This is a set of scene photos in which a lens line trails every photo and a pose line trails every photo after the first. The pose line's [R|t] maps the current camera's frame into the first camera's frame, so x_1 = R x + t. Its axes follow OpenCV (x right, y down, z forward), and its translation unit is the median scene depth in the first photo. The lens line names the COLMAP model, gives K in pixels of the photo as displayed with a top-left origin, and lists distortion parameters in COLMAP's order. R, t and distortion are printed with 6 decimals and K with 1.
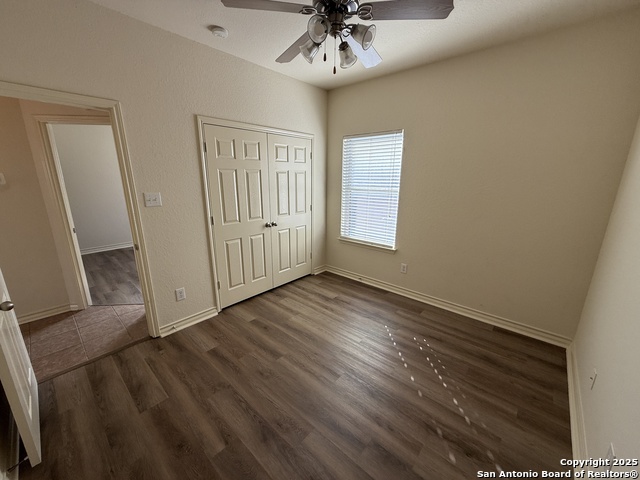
lens RADIAL K [[254.4, 0, 318.0], [0, 254.4, 238.6], [0, 0, 1]] dist [-0.001307, 0.000495]
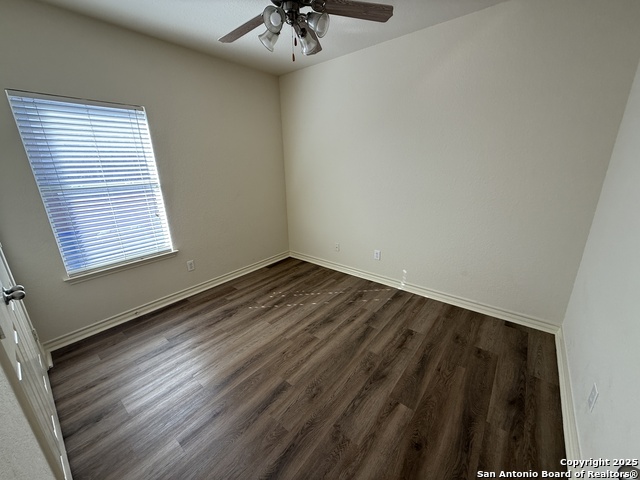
lens RADIAL K [[254.4, 0, 317.5], [0, 254.4, 239.7], [0, 0, 1]] dist [-0.001307, 0.000495]
pose [[-0.042365, -0.292642, 0.955283, -0.815598], [0.264724, 0.918680, 0.293169, -0.180633], [-0.963393, 0.265307, 0.038550, 0.755697]]
